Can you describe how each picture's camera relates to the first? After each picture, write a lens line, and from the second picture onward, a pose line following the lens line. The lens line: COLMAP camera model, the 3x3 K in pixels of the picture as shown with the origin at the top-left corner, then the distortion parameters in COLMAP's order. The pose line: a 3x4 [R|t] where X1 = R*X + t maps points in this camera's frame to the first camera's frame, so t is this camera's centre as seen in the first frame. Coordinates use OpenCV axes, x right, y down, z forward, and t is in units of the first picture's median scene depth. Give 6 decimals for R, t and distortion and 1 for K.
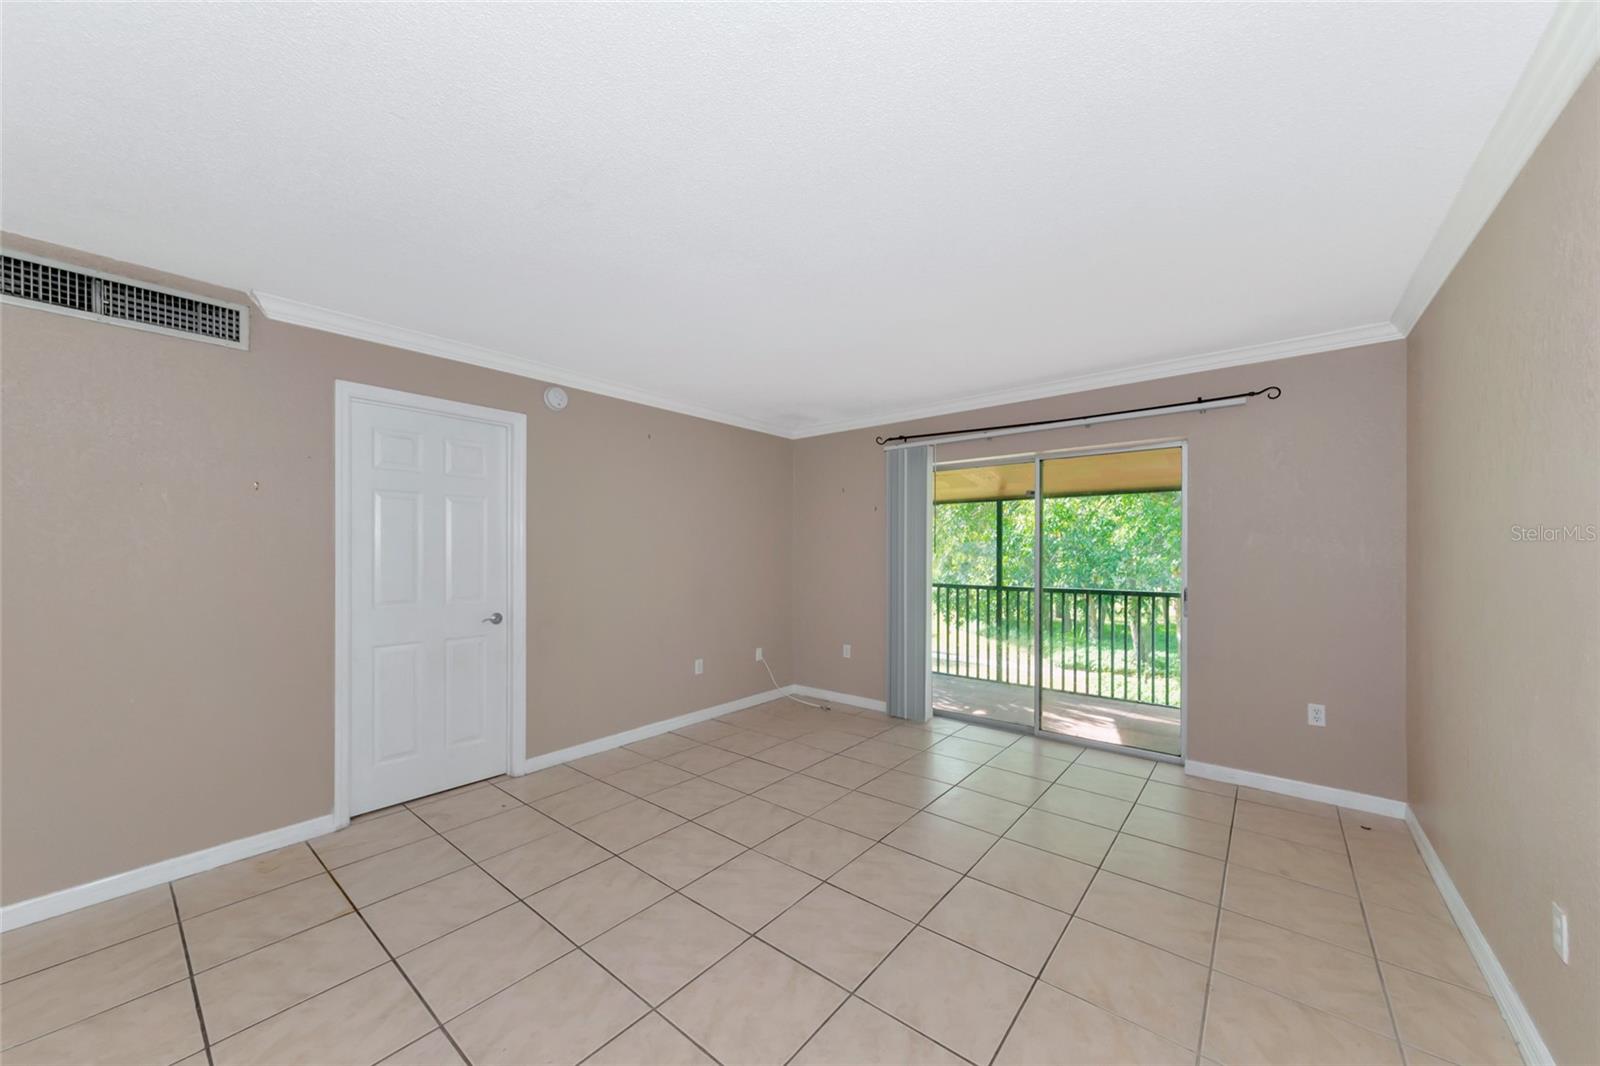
lens RADIAL K [[576.5, 0, 793.2], [0, 576.5, 558.4], [0, 0, 1]] dist [0.000355, 0.002852]
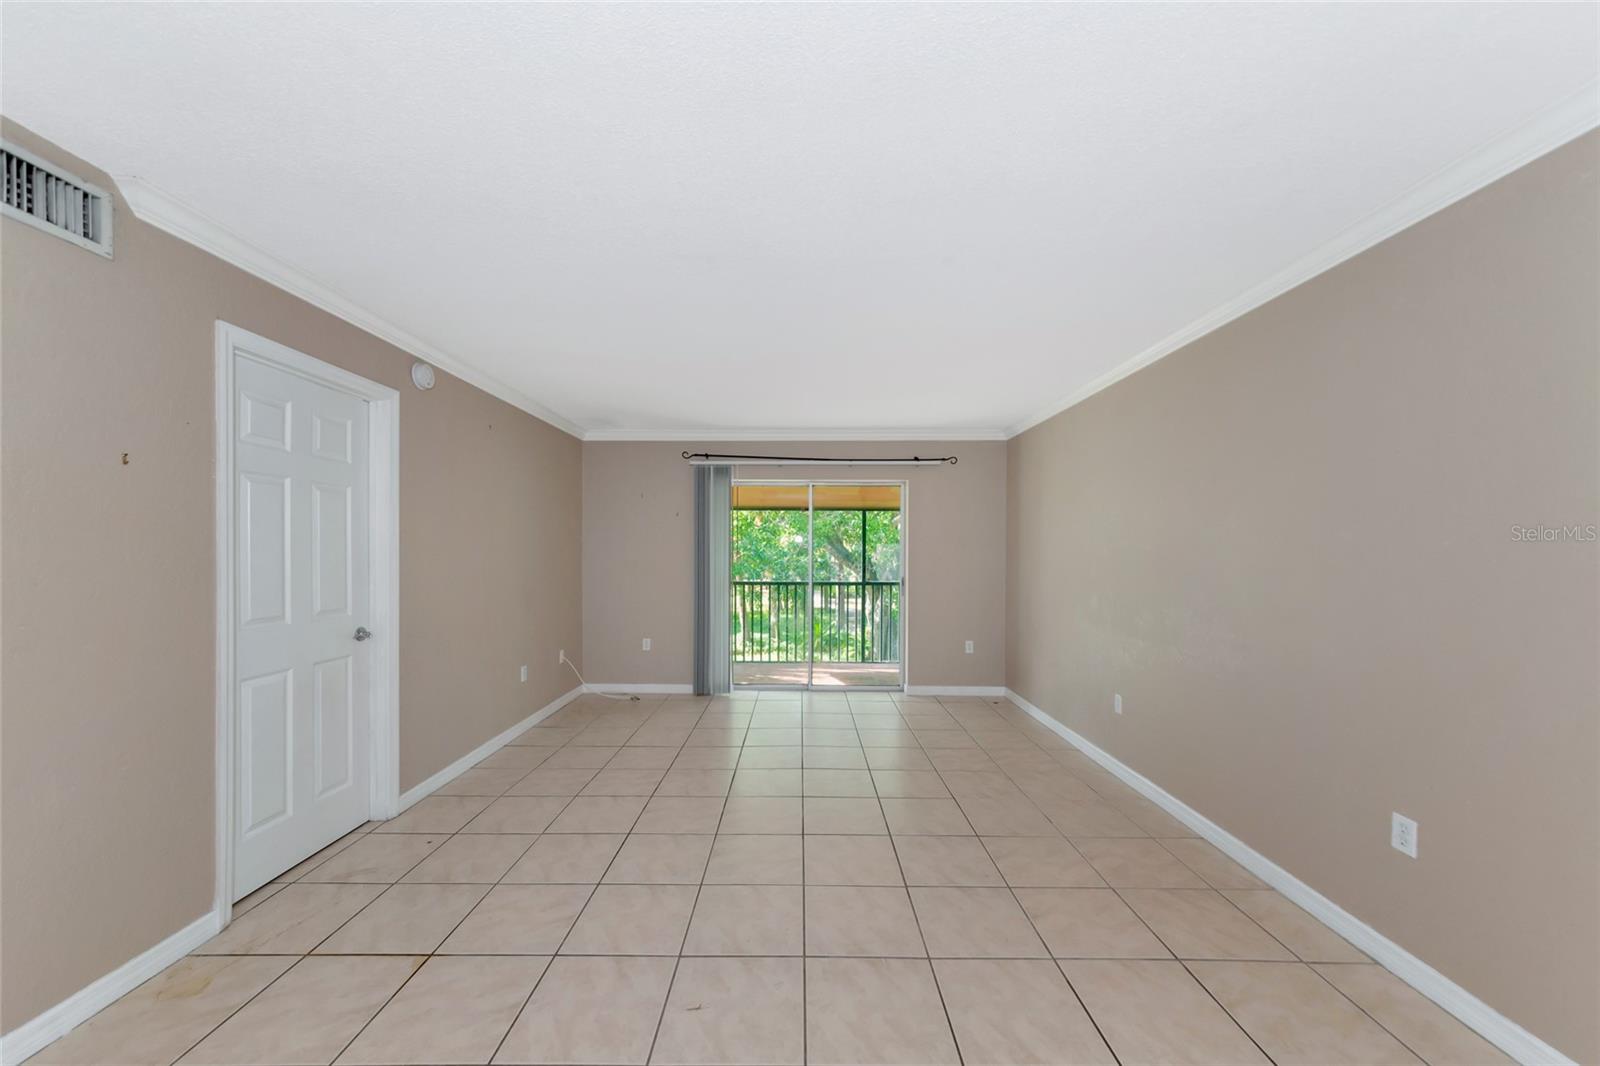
lens RADIAL K [[576.5, 0, 793.2], [0, 576.5, 558.4], [0, 0, 1]] dist [0.000355, 0.002852]
pose [[0.779973, -0.004182, 0.625799, -0.539347], [0.003465, 0.999991, 0.002364, -0.002991], [-0.625803, 0.000324, 0.779981, -0.028858]]
